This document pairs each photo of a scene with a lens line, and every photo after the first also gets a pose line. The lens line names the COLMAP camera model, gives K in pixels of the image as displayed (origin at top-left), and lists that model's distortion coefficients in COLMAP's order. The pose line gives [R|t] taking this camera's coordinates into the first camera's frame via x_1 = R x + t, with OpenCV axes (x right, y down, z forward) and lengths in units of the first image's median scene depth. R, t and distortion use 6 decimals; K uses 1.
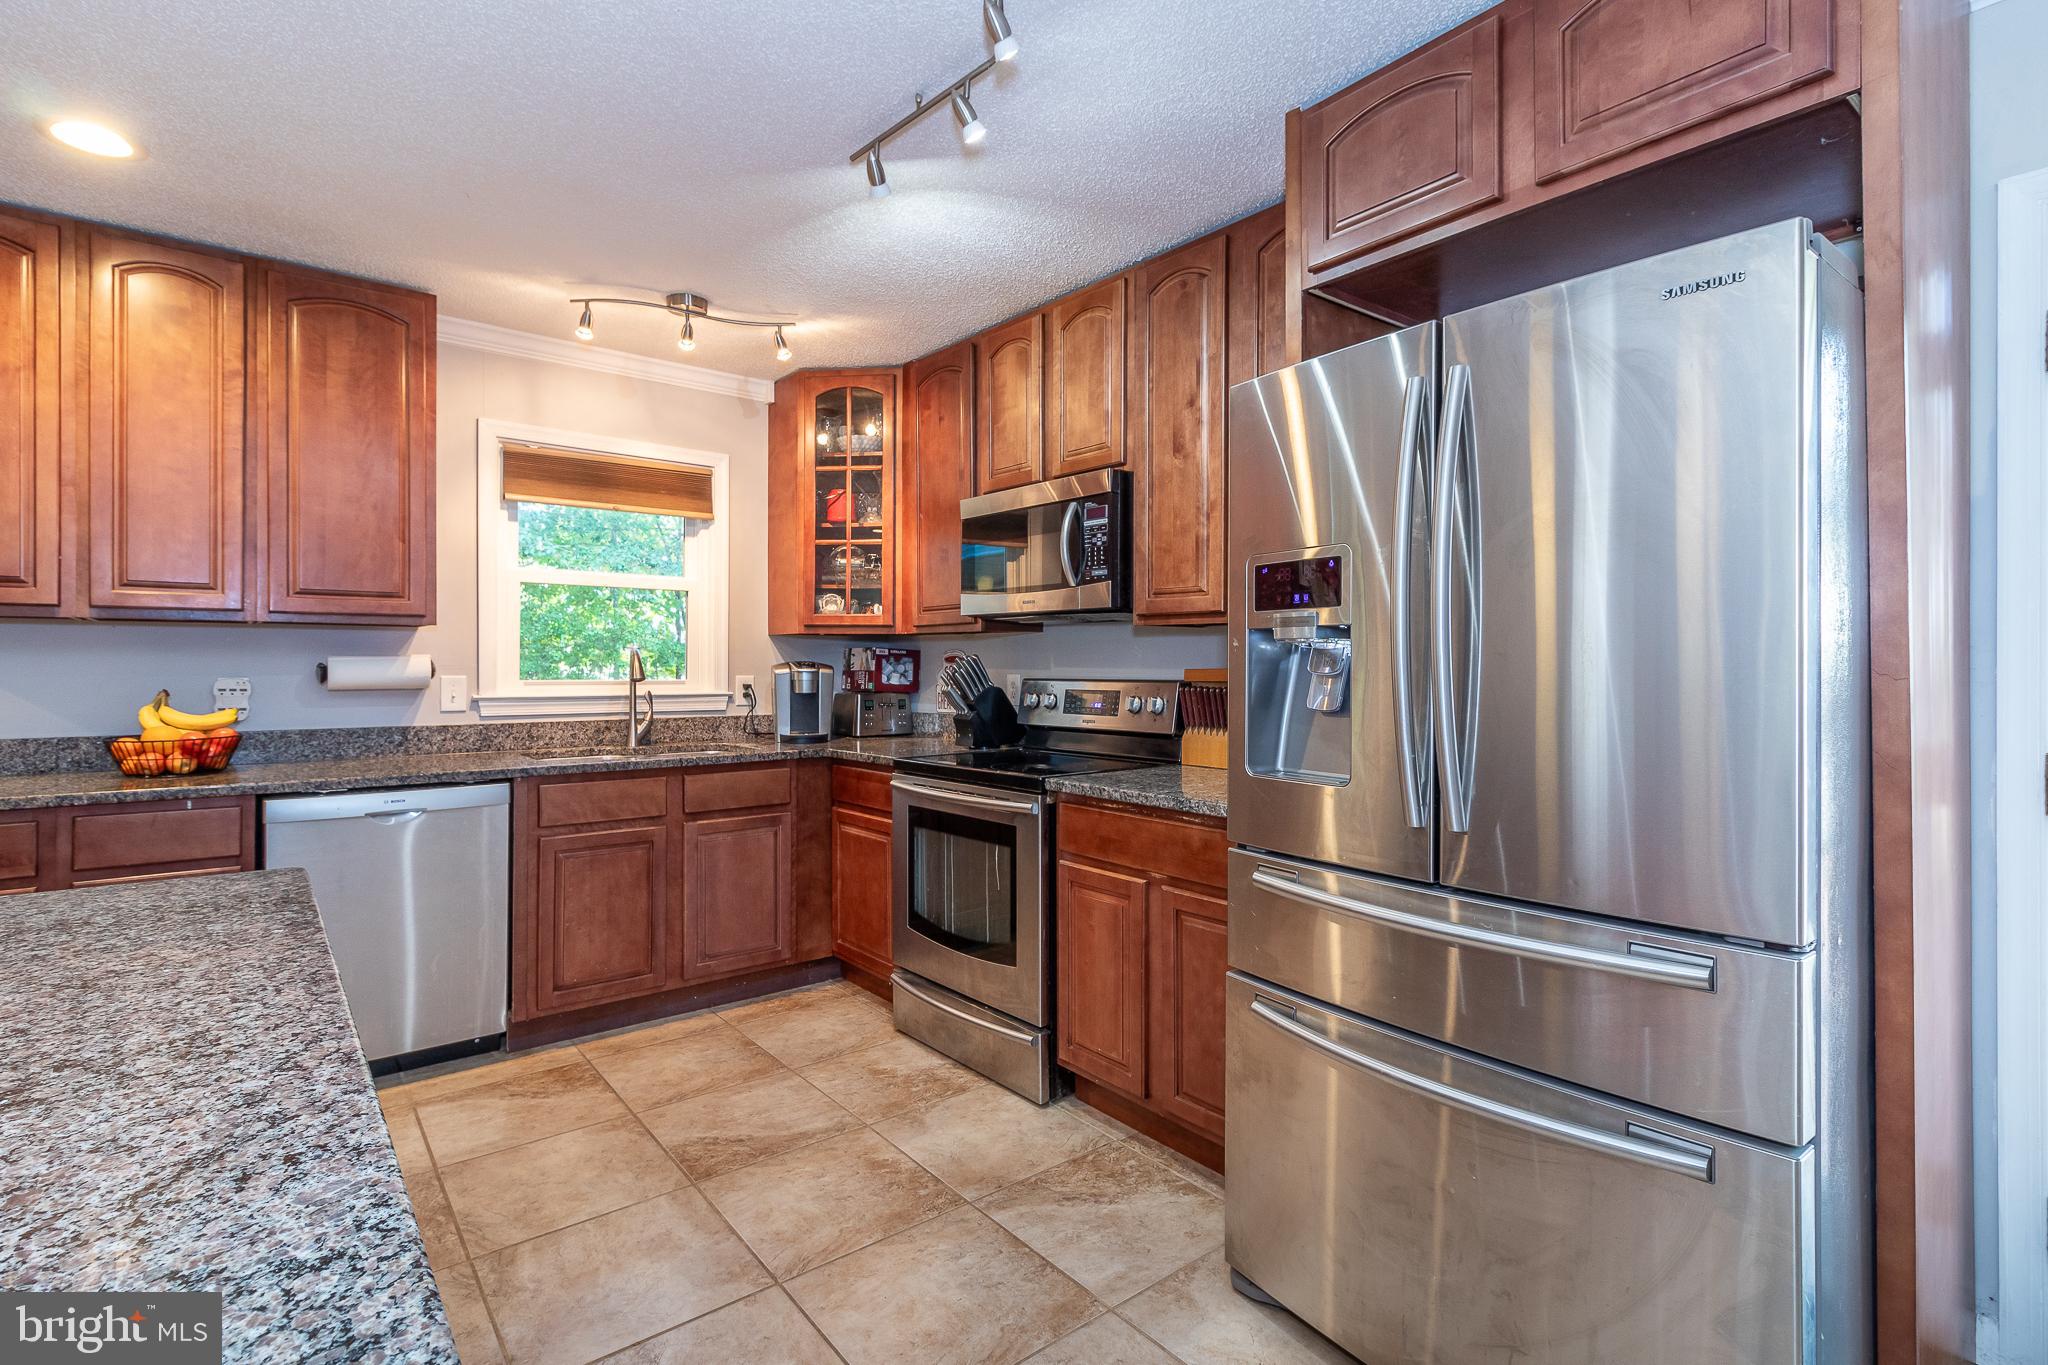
lens RADIAL K [[958.2, 0, 1031.8], [0, 958.2, 665.1], [0, 0, 1]] dist [-0.002535, 0.001825]
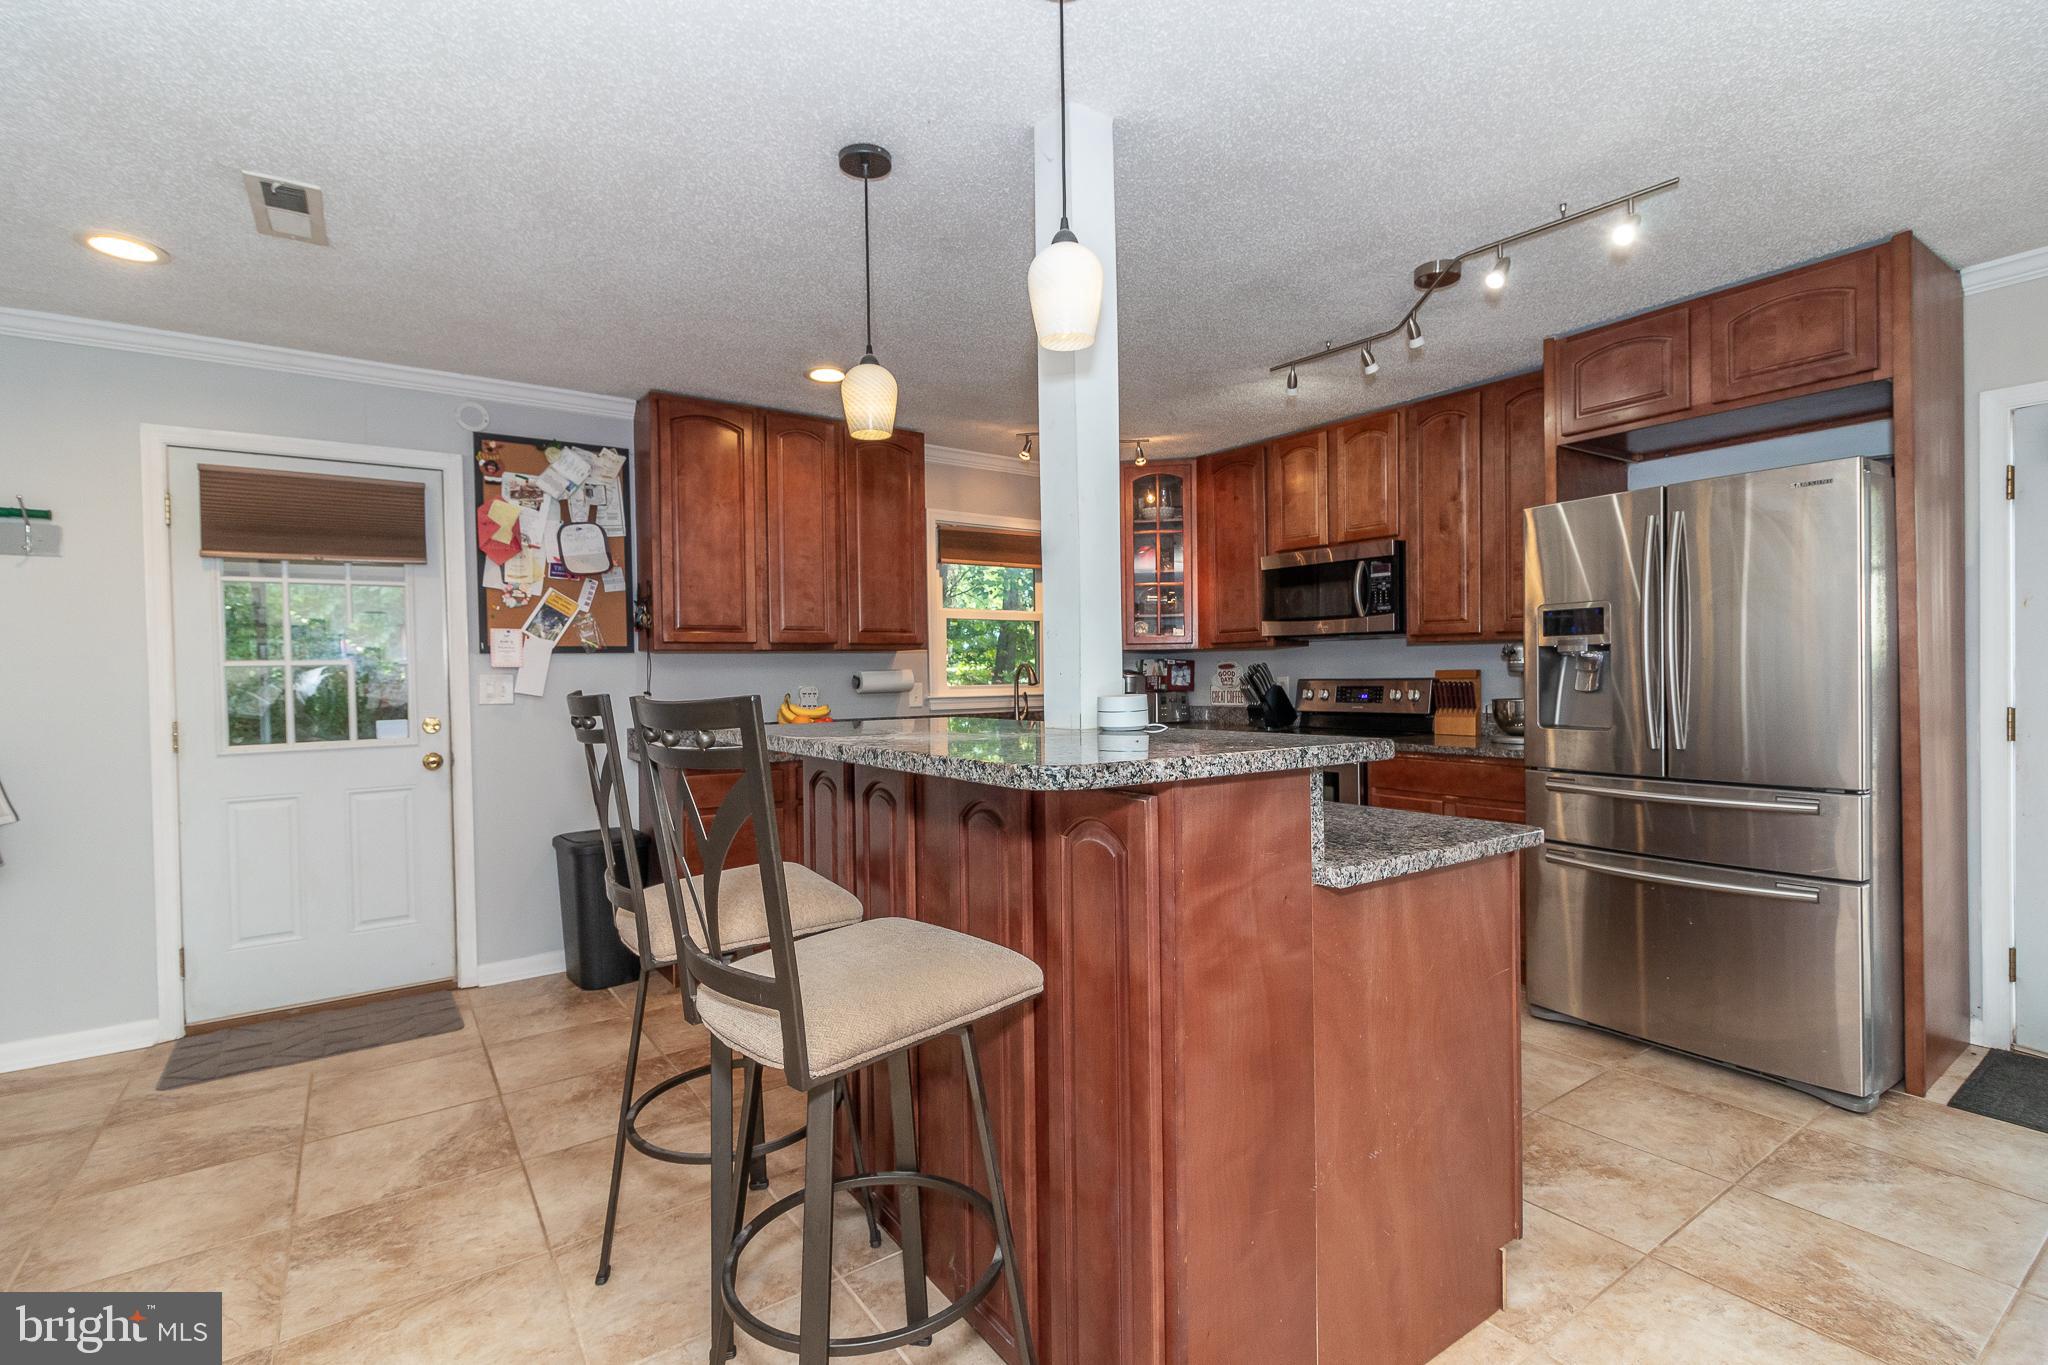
lens RADIAL K [[958.2, 0, 1010.7], [0, 958.2, 682.7], [0, 0, 1]] dist [-0.002535, 0.001825]
pose [[0.997619, -0.014640, -0.067398, -0.398086], [0.015340, 0.999833, 0.009889, -0.001829], [0.067242, -0.010899, 0.997677, -0.528703]]
